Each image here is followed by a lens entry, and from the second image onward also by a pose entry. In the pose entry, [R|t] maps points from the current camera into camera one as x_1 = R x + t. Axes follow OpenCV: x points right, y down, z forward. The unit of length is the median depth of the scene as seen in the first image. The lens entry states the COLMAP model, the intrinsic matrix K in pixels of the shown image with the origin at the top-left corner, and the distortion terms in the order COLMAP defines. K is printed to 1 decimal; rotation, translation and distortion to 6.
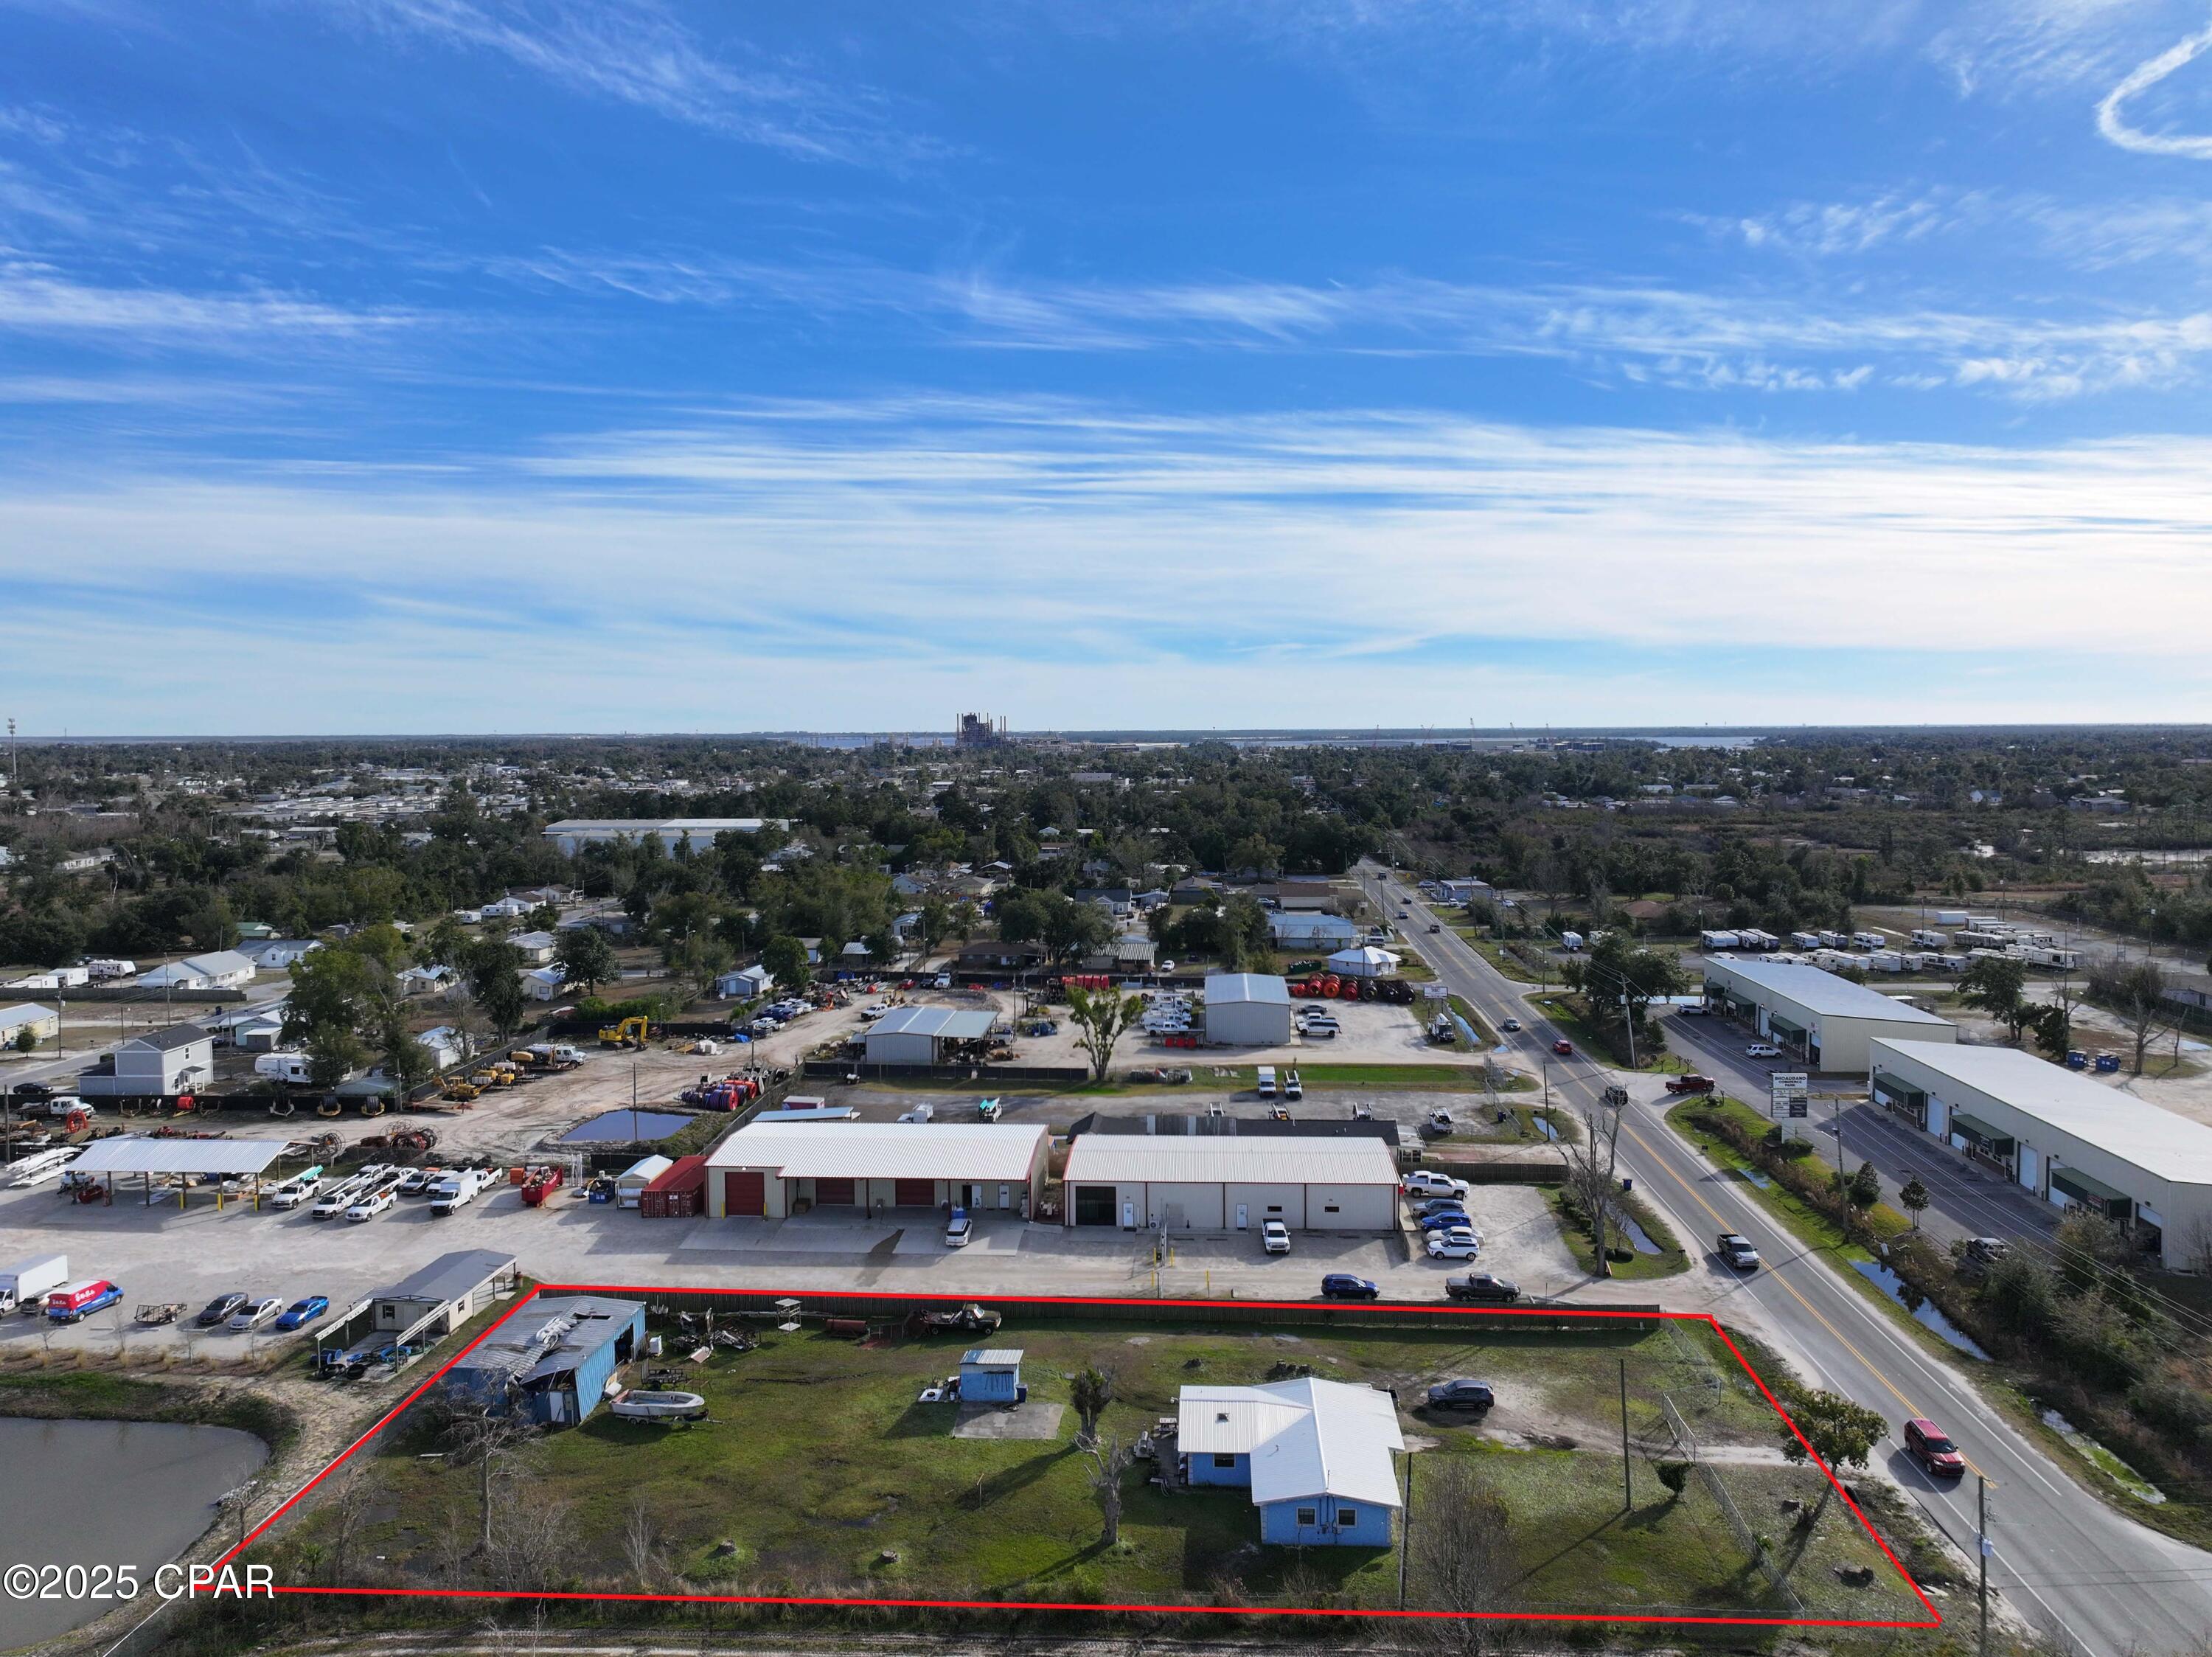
lens RADIAL K [[1556.8, 0, 1111.8], [0, 1556.8, 814.4], [0, 0, 1]] dist [-0.000402, 0.013037]
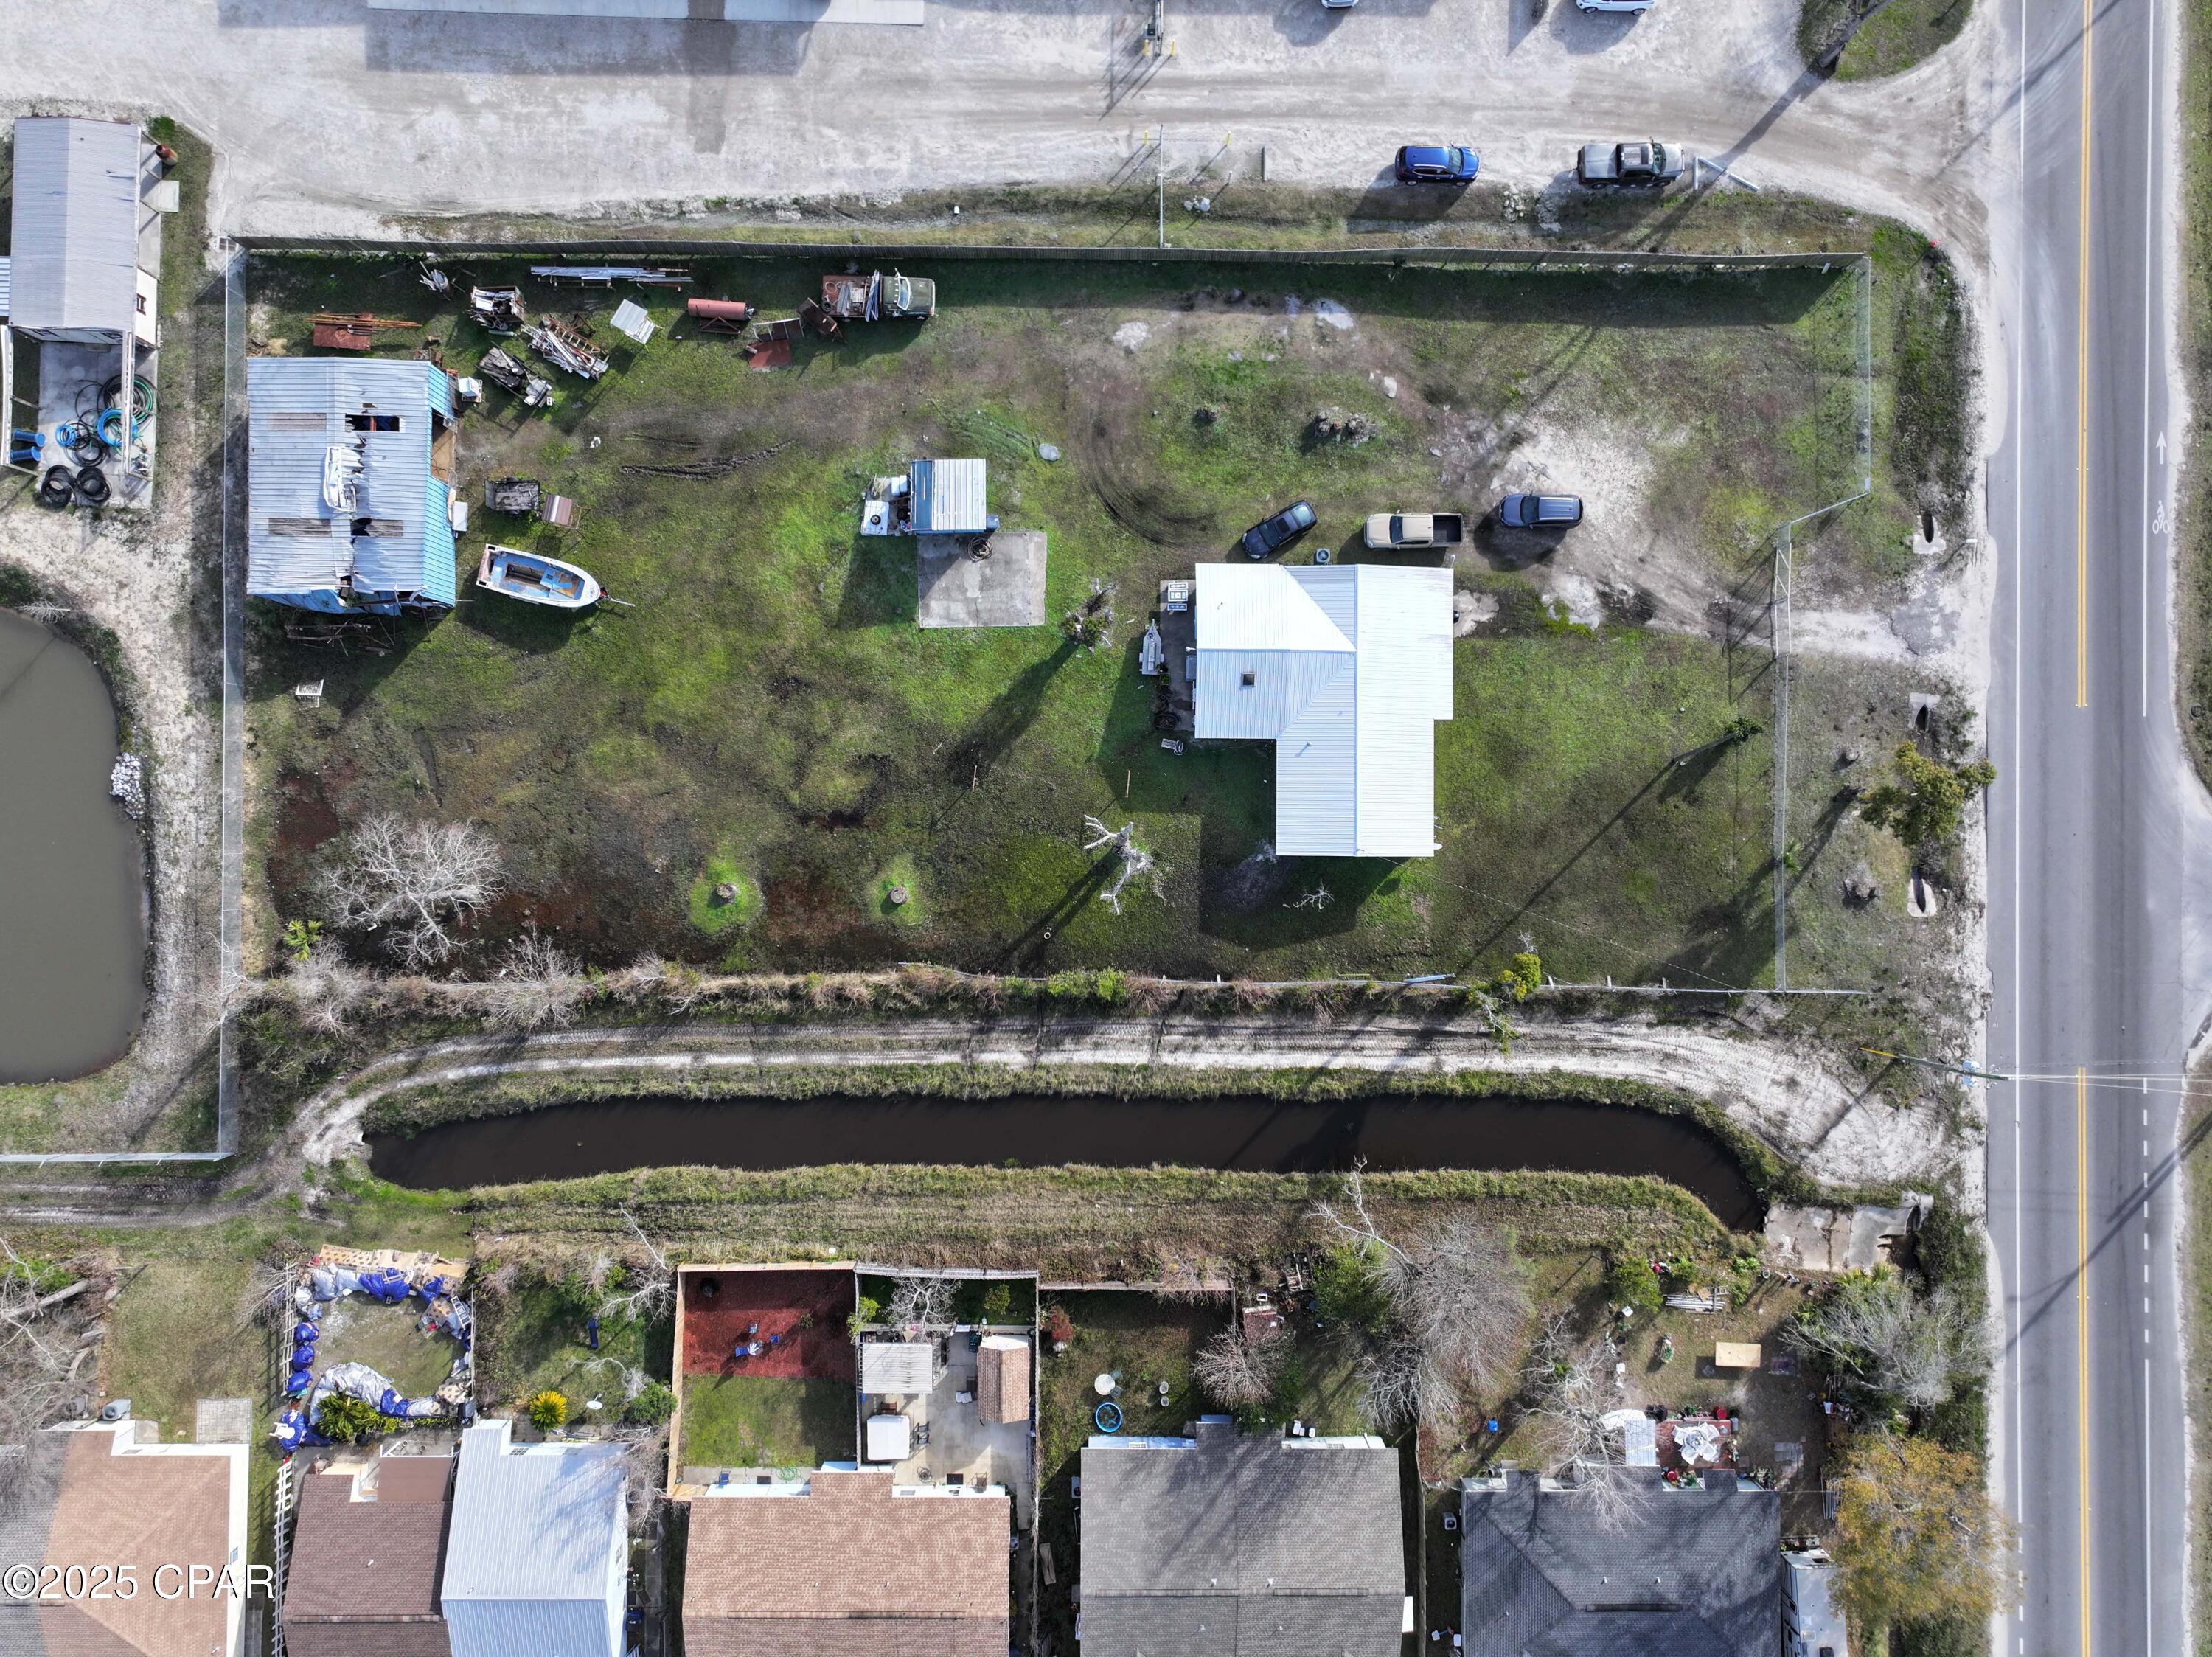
lens RADIAL K [[1556.8, 0, 1111.8], [0, 1556.8, 814.4], [0, 0, 1]] dist [-0.000402, 0.013037]
pose [[0.998110, -0.056998, 0.022968, -0.019693], [-0.018950, 0.070063, 0.997363, -0.338543], [-0.058457, -0.995913, 0.068851, 0.662620]]
